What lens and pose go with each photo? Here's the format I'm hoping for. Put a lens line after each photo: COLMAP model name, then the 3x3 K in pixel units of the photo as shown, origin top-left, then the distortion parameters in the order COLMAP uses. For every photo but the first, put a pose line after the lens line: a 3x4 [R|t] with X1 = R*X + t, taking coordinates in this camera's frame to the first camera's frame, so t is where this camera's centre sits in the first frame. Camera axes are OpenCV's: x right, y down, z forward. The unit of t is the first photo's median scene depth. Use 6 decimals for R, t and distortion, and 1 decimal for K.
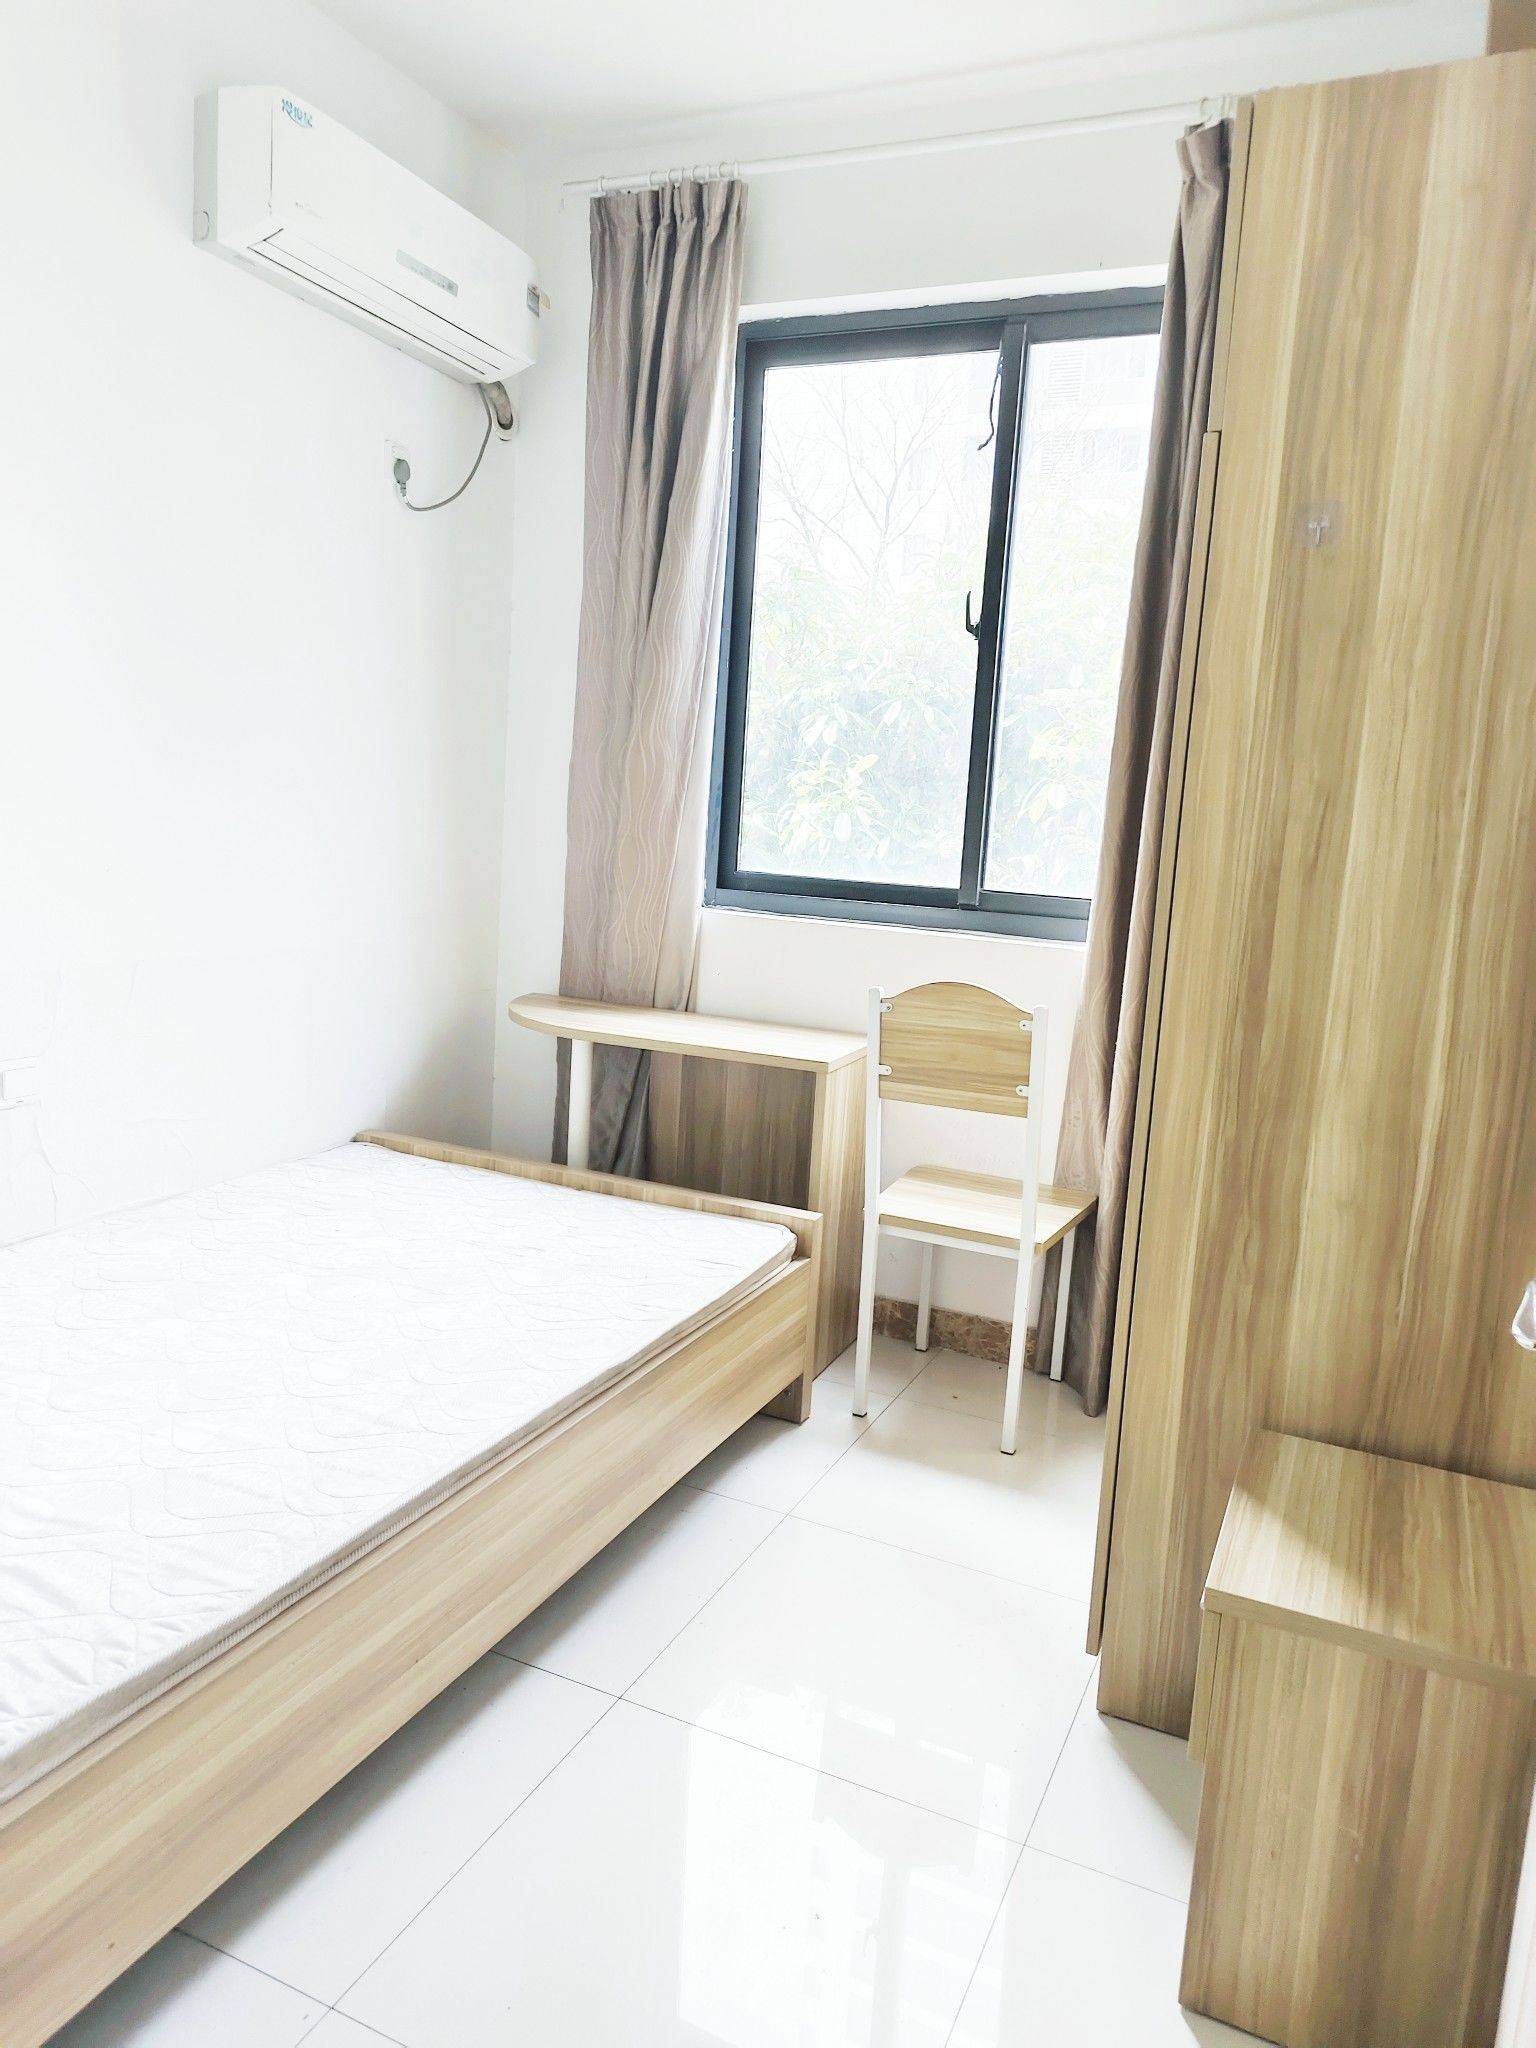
lens RADIAL K [[1383.7, 0, 768.2], [0, 1383.7, 1026.5], [0, 0, 1]] dist [-0.022475, -0.007380]
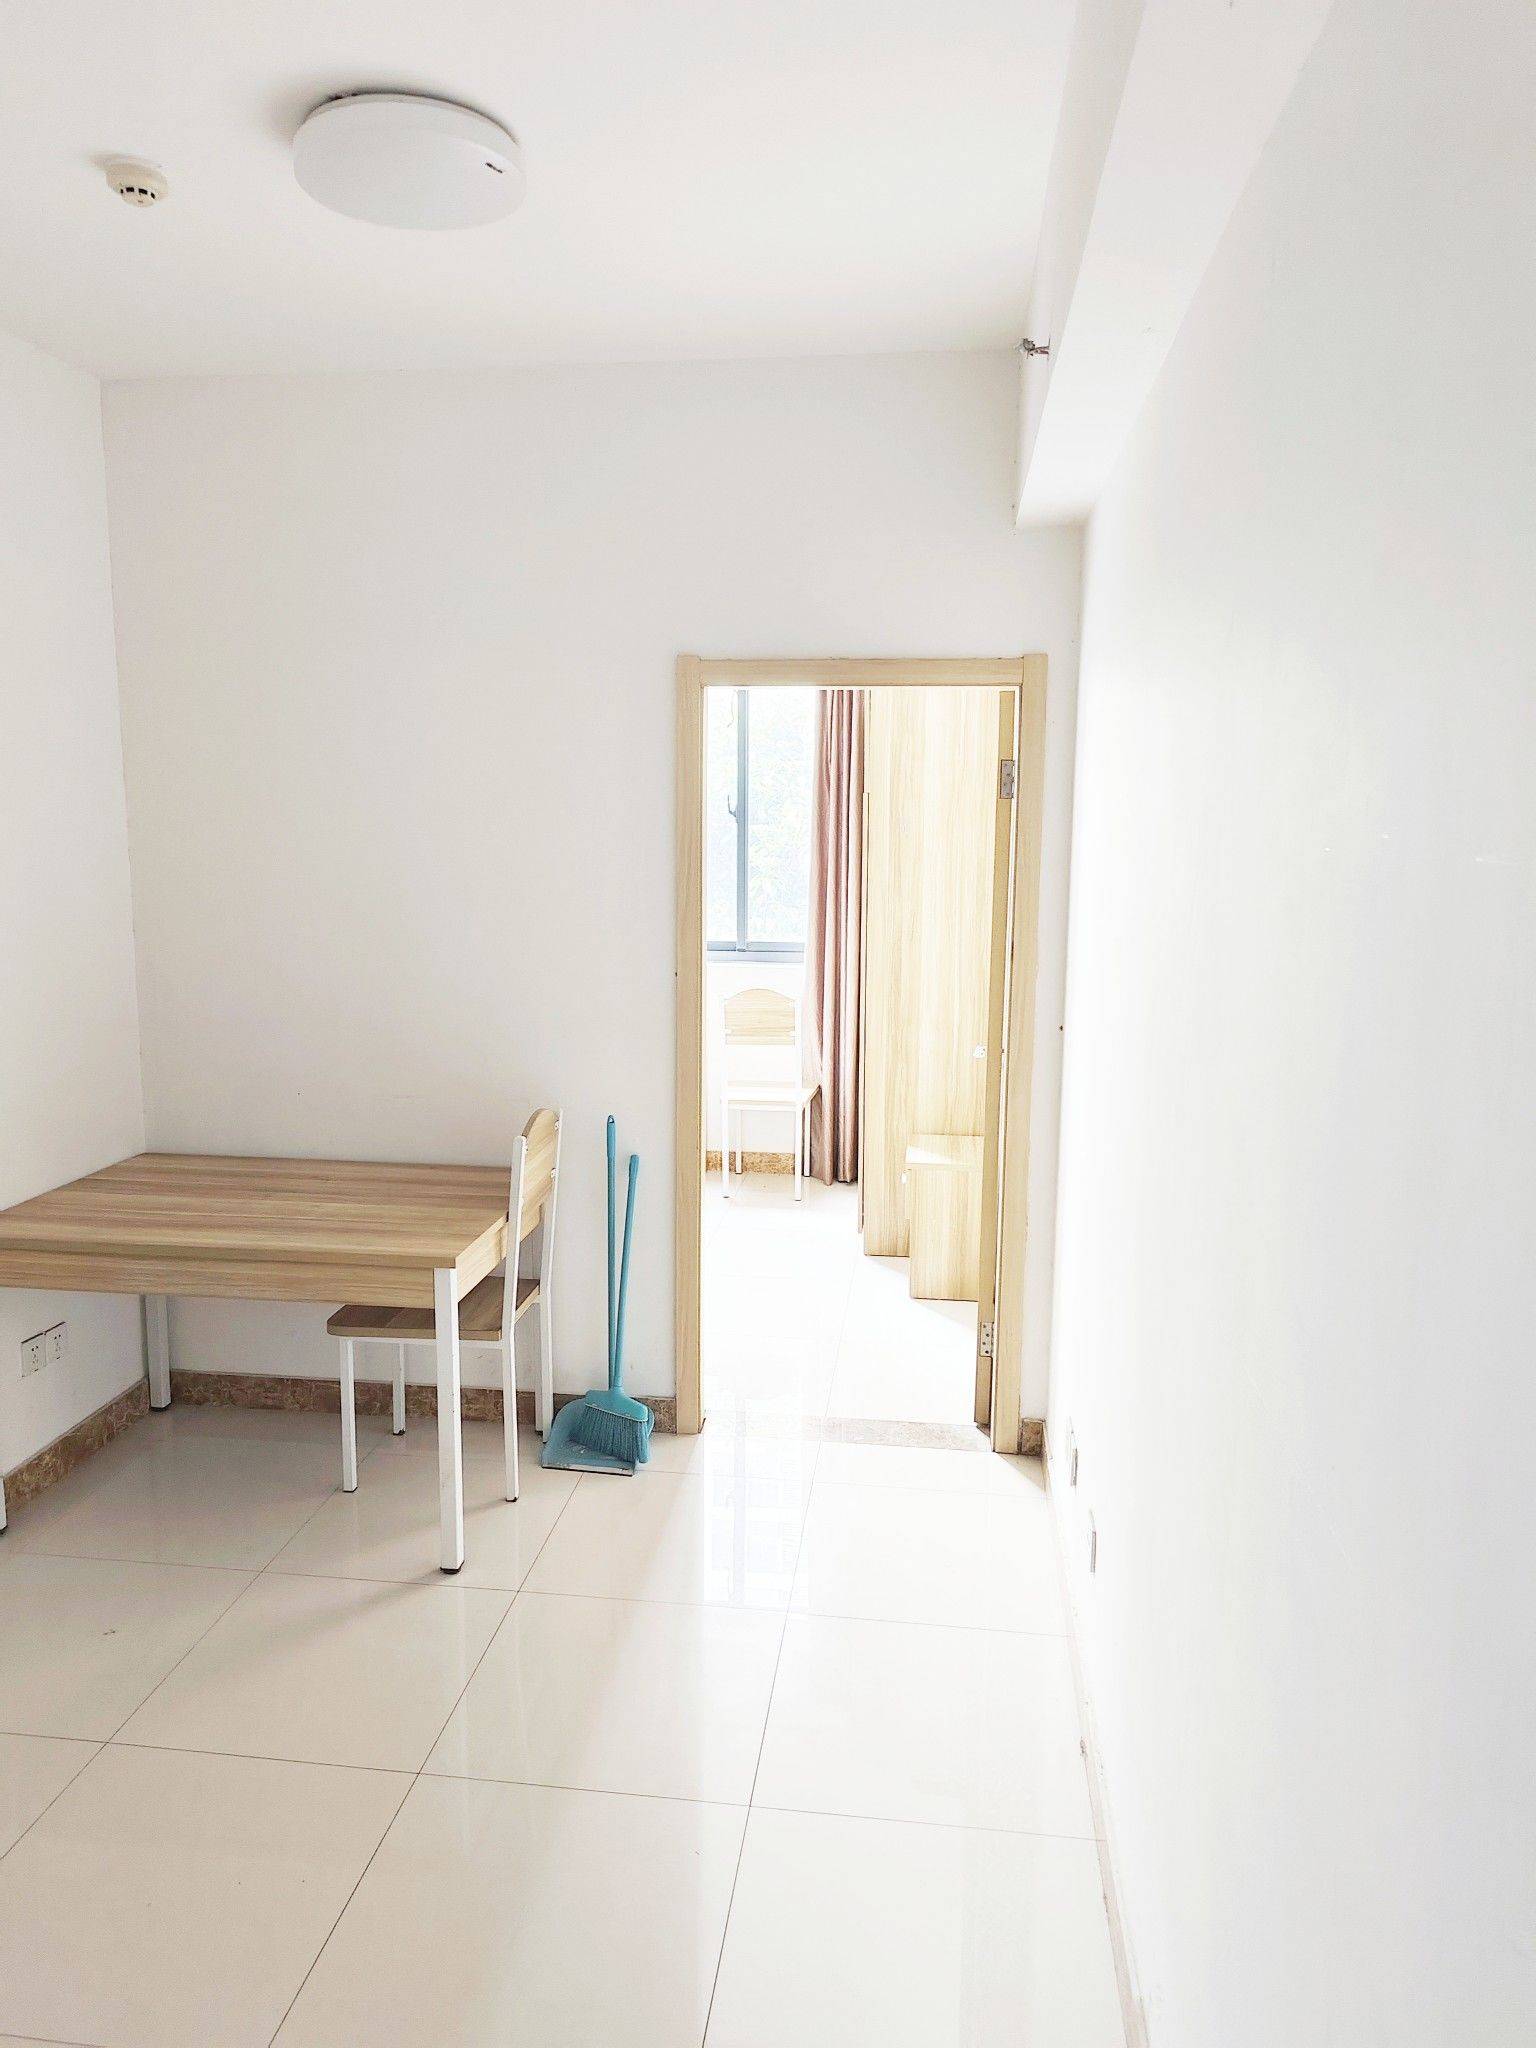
lens RADIAL K [[1383.7, 0, 768.0], [0, 1383.7, 1022.9], [0, 0, 1]] dist [-0.022475, -0.007380]
pose [[0.950705, -0.087533, 0.297486, -0.771534], [0.090036, 0.995924, 0.005306, 0.019819], [-0.296738, 0.021740, 0.954712, -1.682052]]
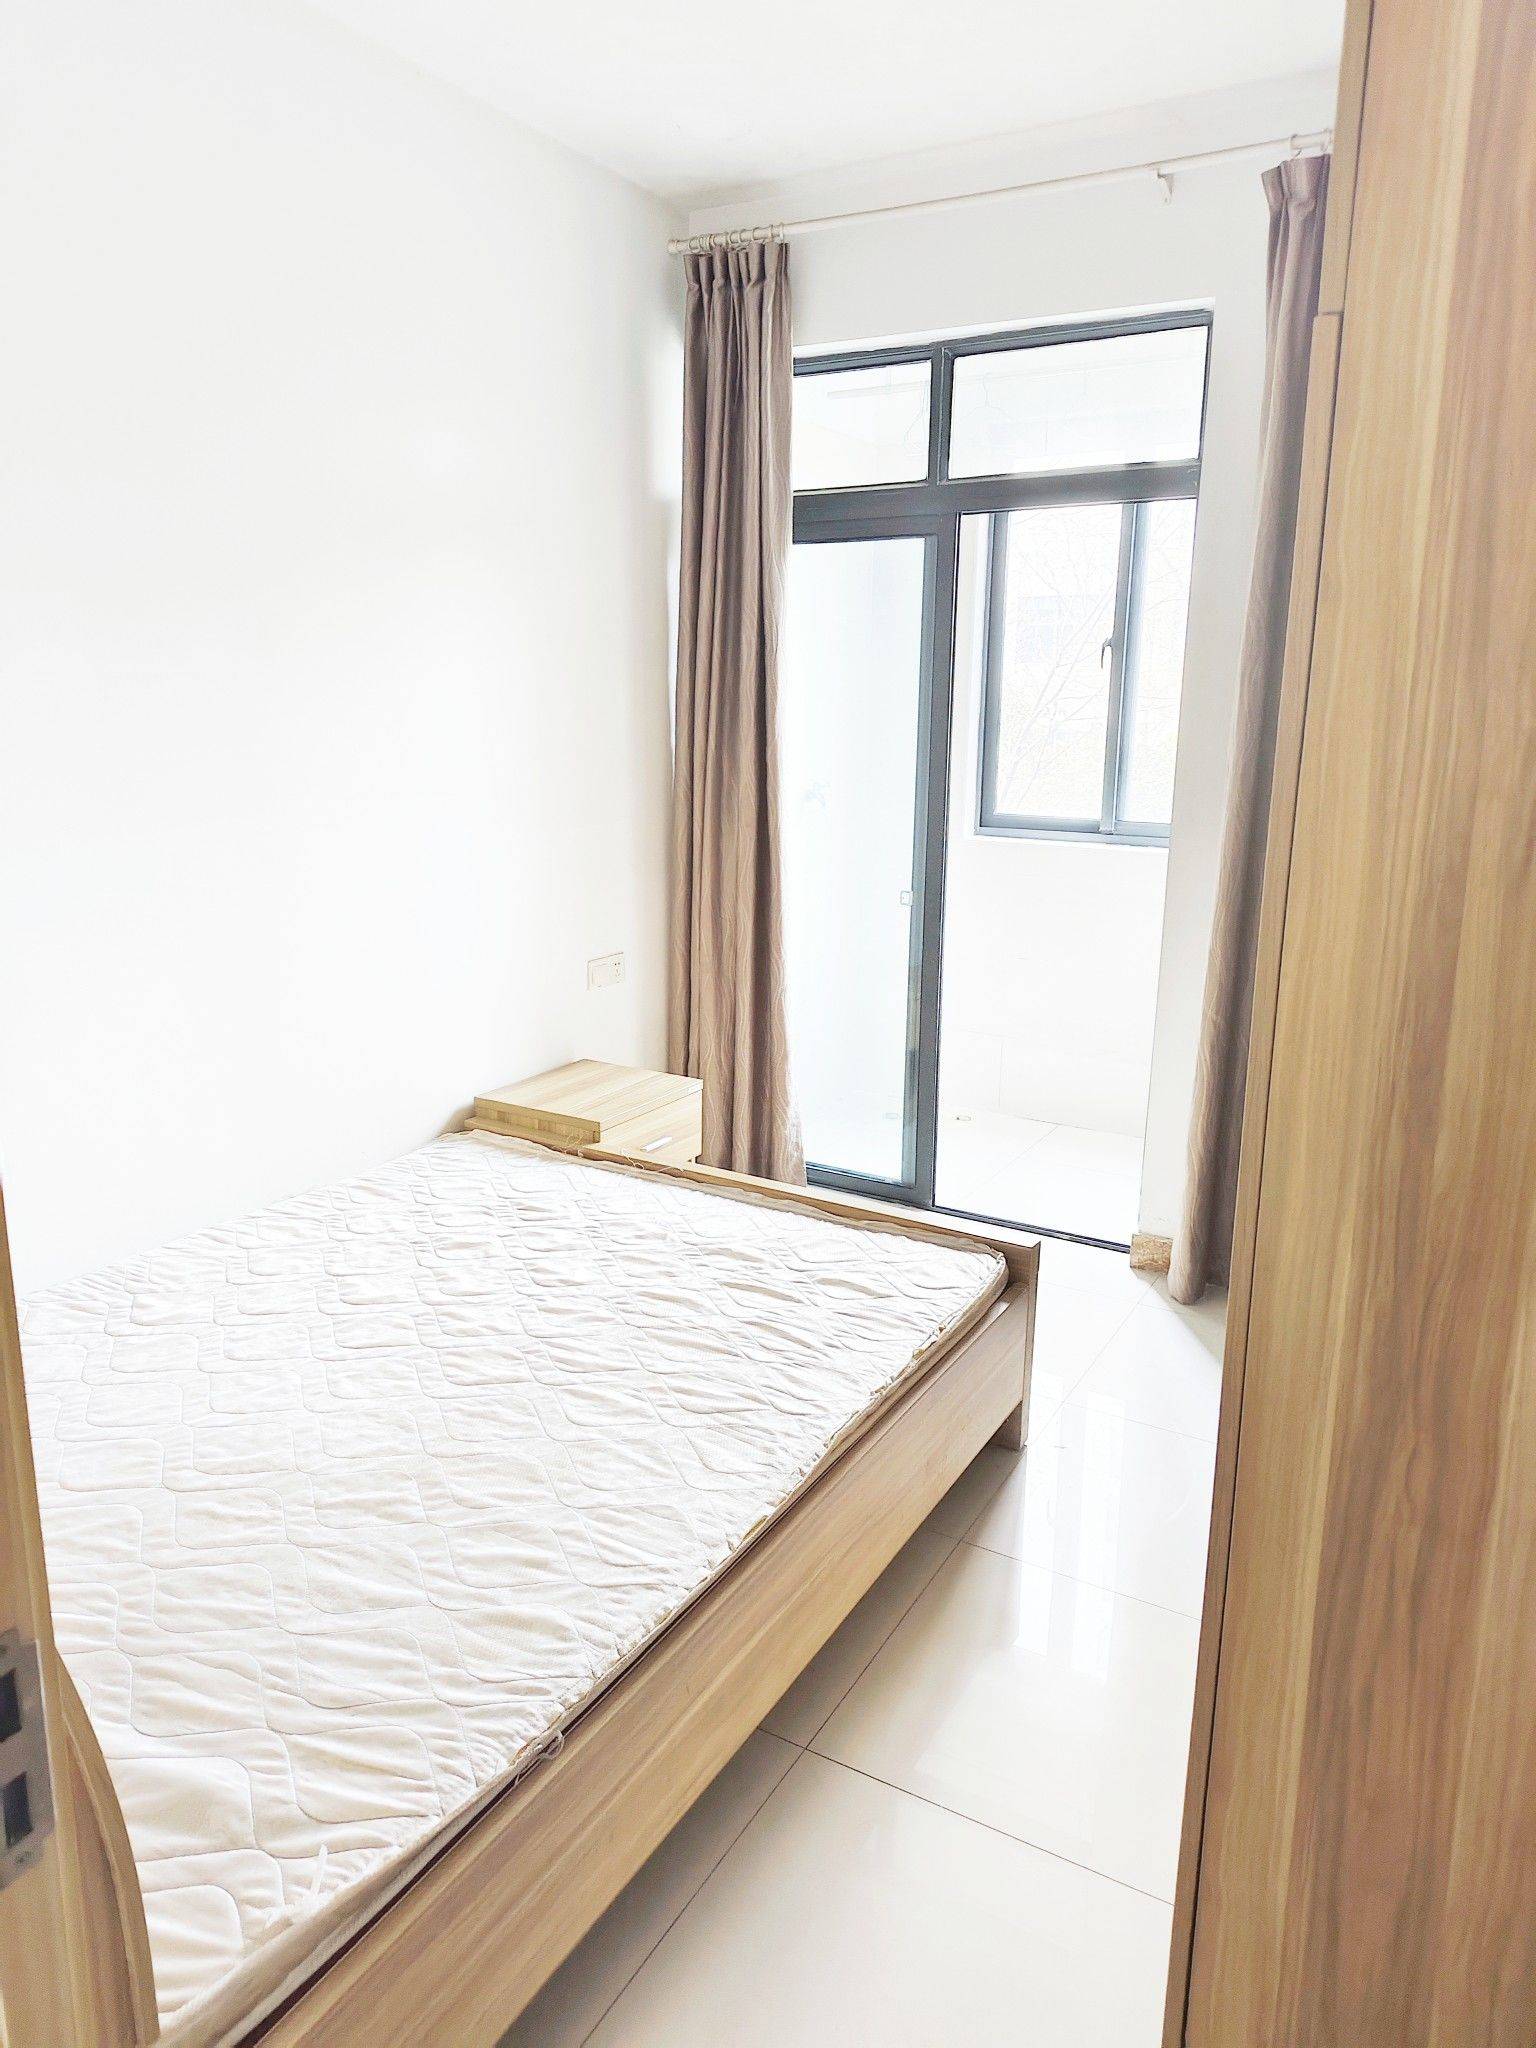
lens RADIAL K [[1383.7, 0, 765.0], [0, 1383.7, 1016.1], [0, 0, 1]] dist [-0.022475, -0.007380]
pose [[0.993252, -0.019862, -0.114259, 0.128833], [0.024497, 0.998927, 0.039308, -0.081160], [0.113356, -0.041842, 0.992673, 0.350138]]
